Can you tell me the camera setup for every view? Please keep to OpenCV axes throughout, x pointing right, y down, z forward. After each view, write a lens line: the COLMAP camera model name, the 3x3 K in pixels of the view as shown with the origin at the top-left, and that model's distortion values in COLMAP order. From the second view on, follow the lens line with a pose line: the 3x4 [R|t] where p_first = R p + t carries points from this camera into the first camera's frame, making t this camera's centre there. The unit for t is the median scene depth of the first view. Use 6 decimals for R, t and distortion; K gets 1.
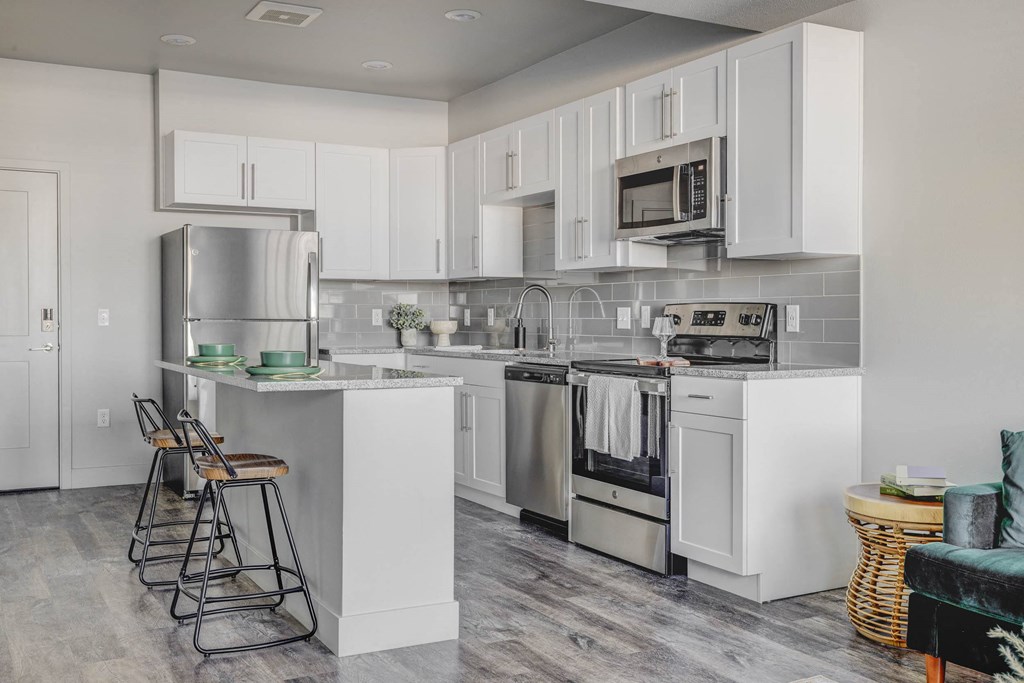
lens RADIAL K [[987.7, 0, 514.3], [0, 987.7, 335.9], [0, 0, 1]] dist [0.002251, 0.000000]
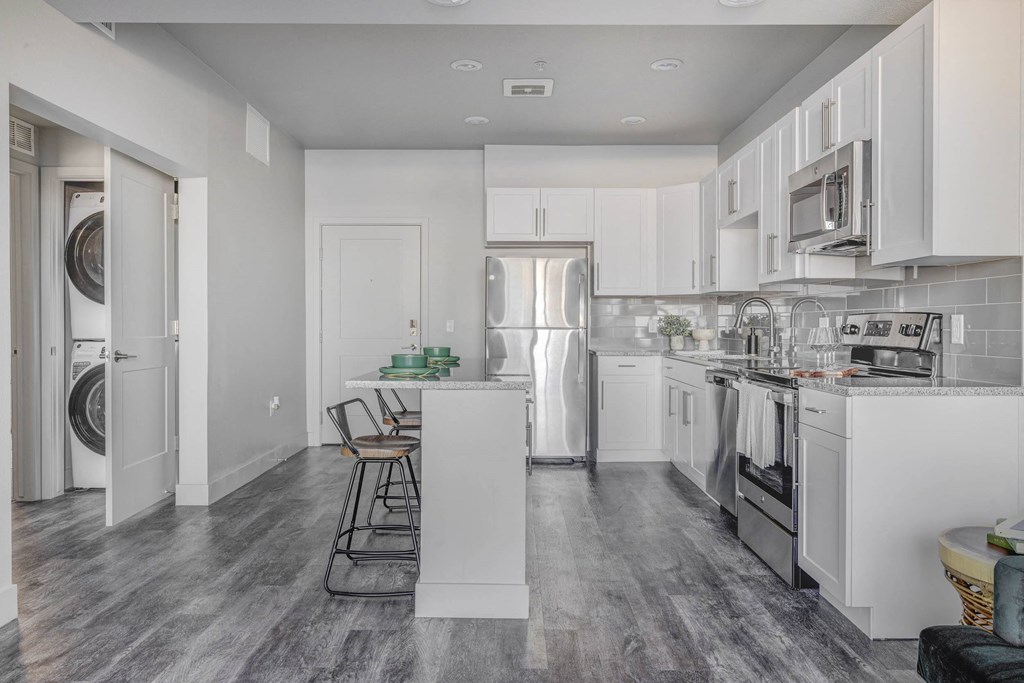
lens RADIAL K [[728.7, 0, 506.1], [0, 728.7, 332.4], [0, 0, 1]] dist [-0.001453, 0.003731]
pose [[0.878769, 0.005511, -0.477216, 0.230315], [-0.009605, 0.999935, -0.006140, -0.006422], [0.477151, 0.009979, 0.878765, 0.201826]]
